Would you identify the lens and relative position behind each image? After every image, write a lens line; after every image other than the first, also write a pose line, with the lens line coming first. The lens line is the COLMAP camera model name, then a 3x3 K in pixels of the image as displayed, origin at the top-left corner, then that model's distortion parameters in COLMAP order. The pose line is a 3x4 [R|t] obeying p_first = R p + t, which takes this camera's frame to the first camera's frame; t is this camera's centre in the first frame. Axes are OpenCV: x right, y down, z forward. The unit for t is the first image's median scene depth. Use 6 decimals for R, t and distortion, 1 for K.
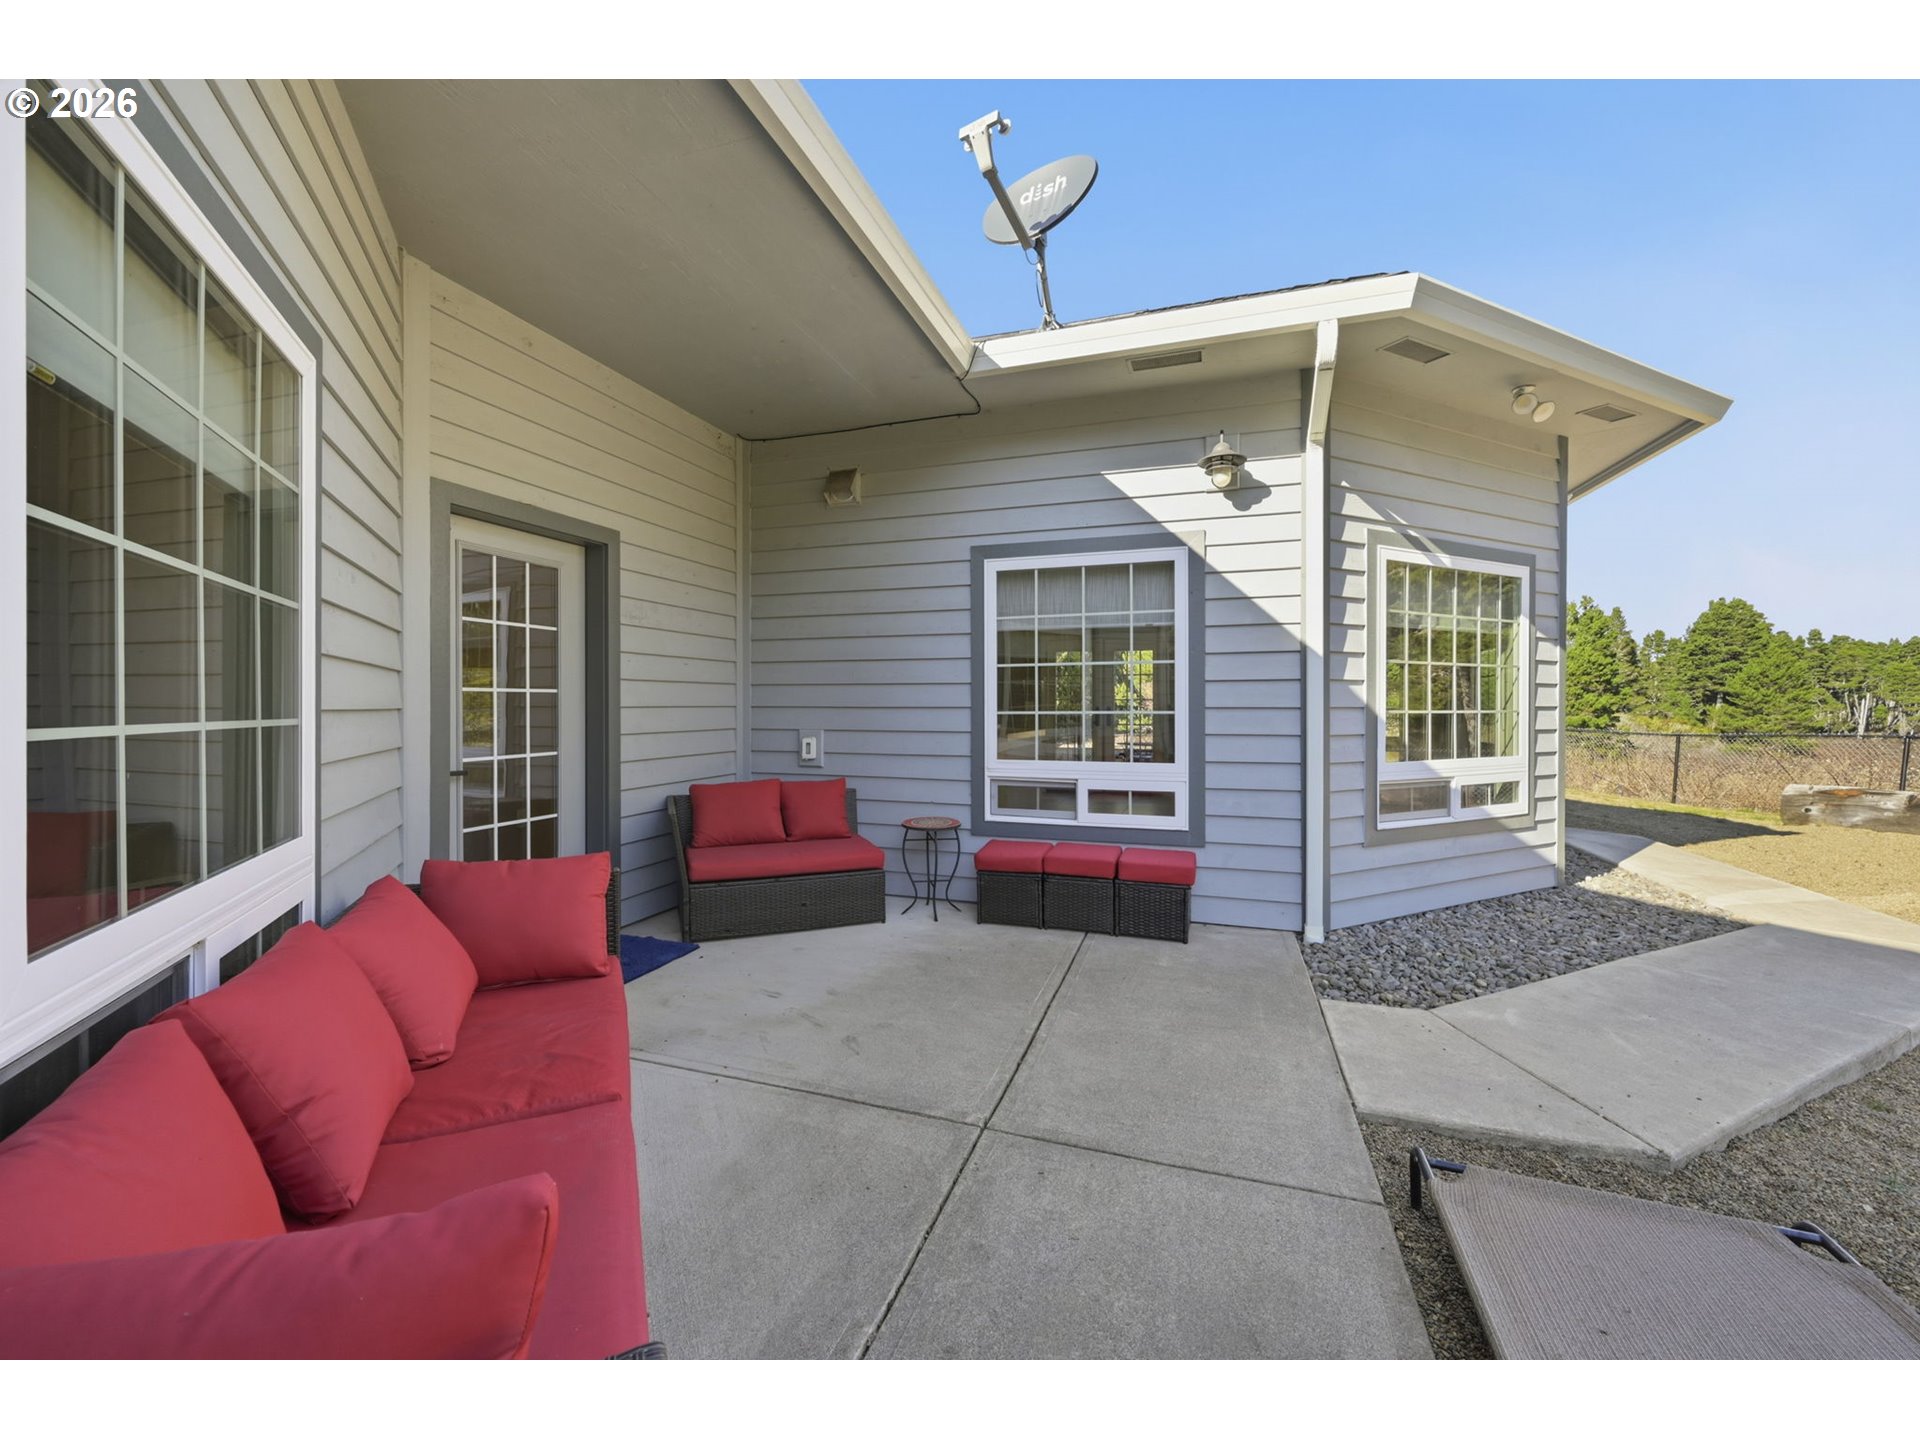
lens RADIAL K [[768.3, 0, 955.2], [0, 768.3, 709.2], [0, 0, 1]] dist [-0.003529, 0.001073]
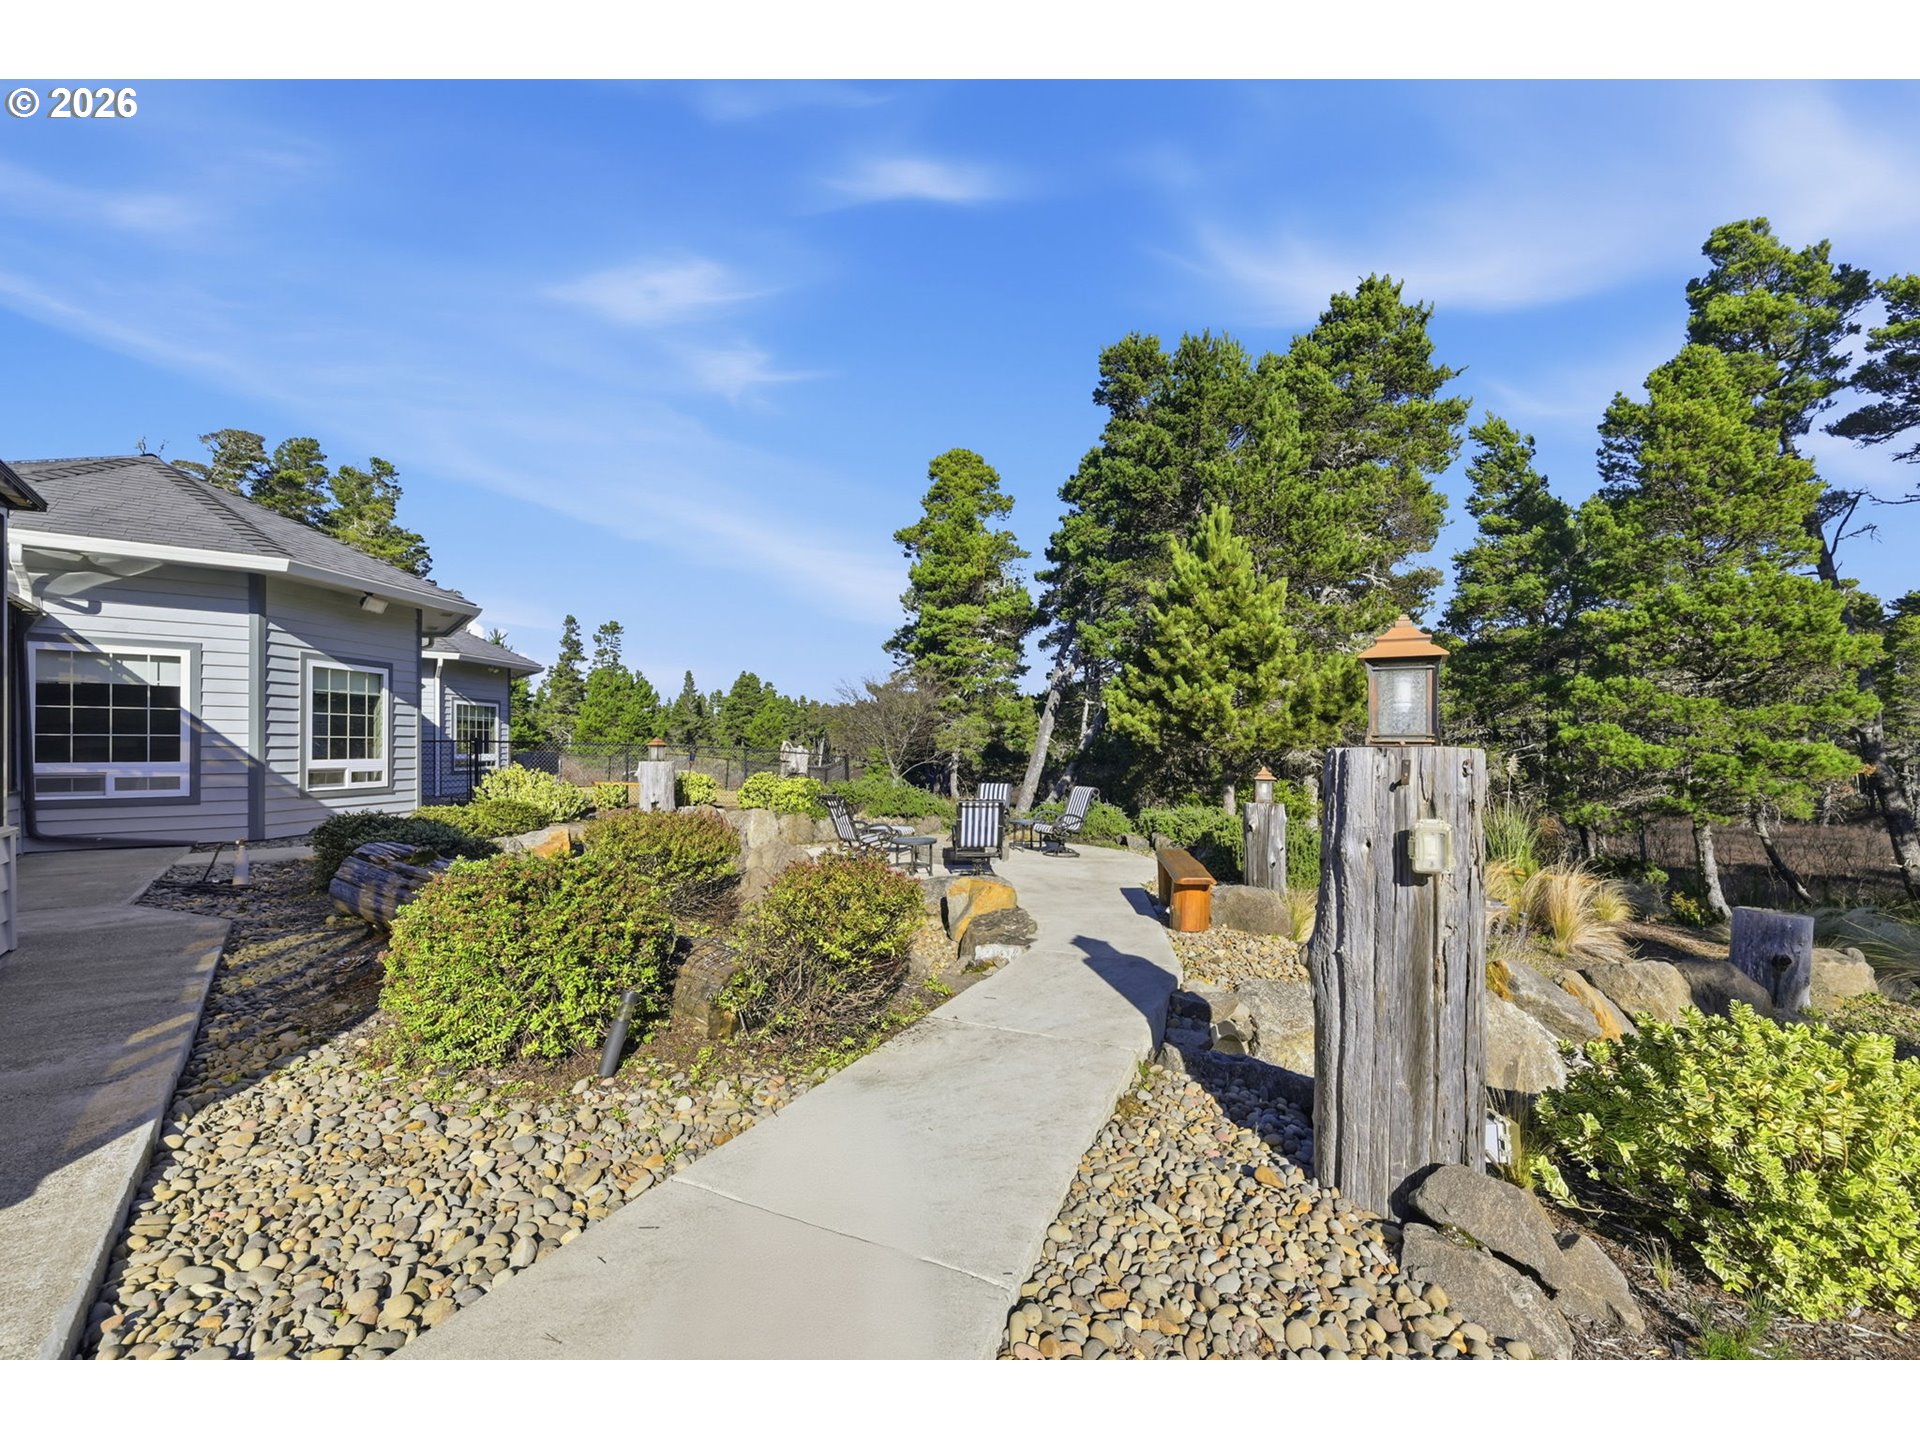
lens RADIAL K [[799.2, 0, 970.1], [0, 799.2, 749.3], [0, 0, 1]] dist [-0.002709, -0.000244]
pose [[0.516941, -0.001302, 0.856020, -1.550541], [0.002617, 0.999997, -0.000059, 0.050489], [-0.856017, 0.002271, 0.516942, -3.297015]]
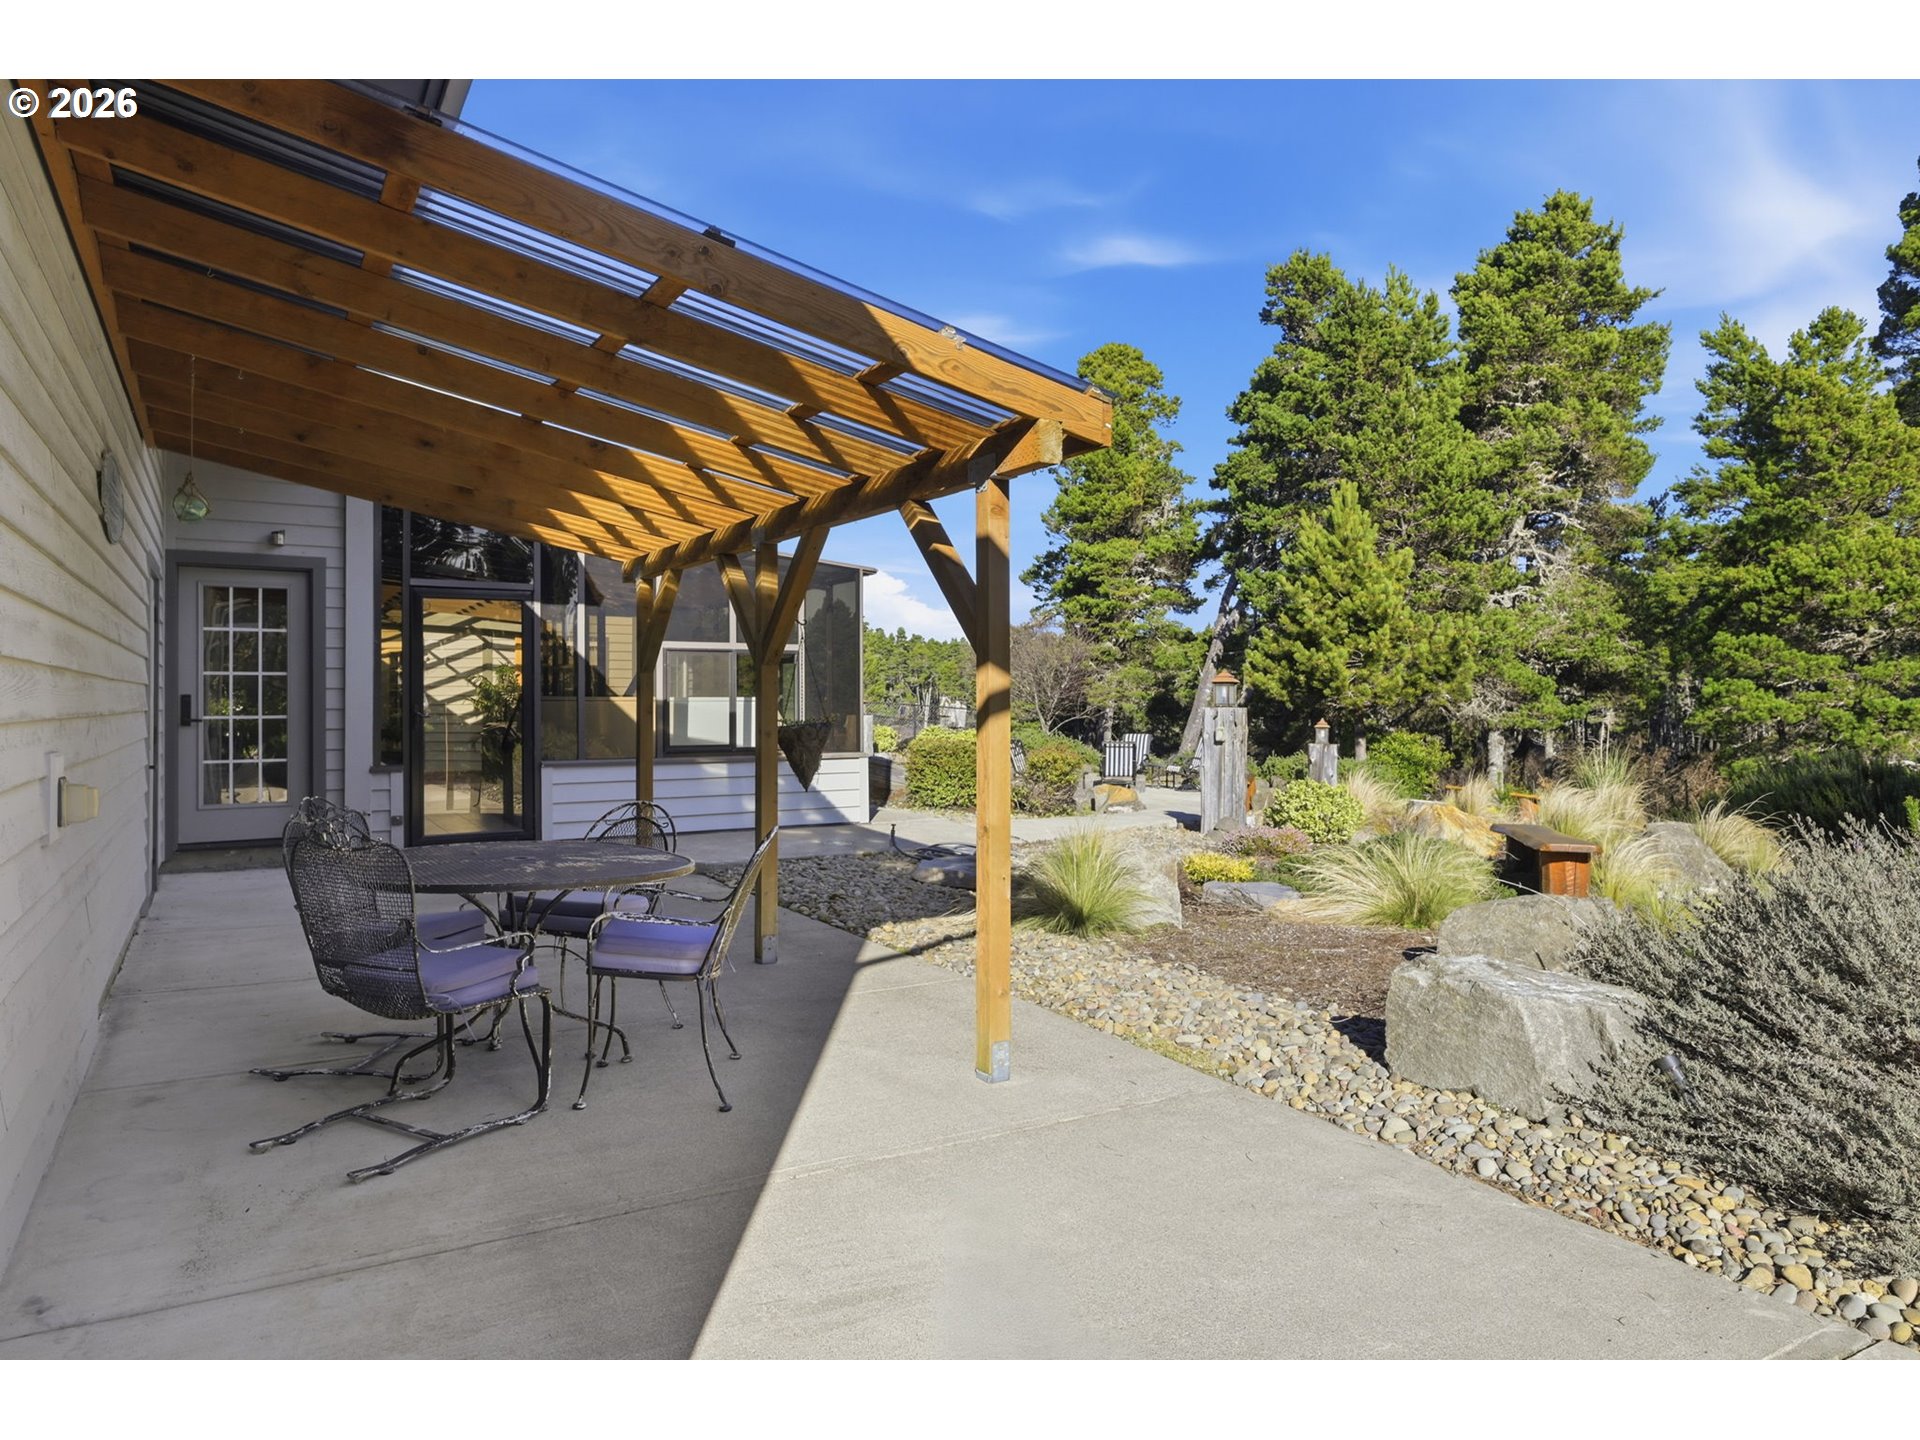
lens RADIAL K [[1169.8, 0, 949.1], [0, 1169.8, 688.0], [0, 0, 1]] dist [-0.004705, -0.000623]
pose [[0.646610, 0.007204, 0.762787, -3.447700], [0.003864, 0.999912, -0.012719, 0.036837], [-0.762811, 0.011172, 0.646525, -4.552377]]
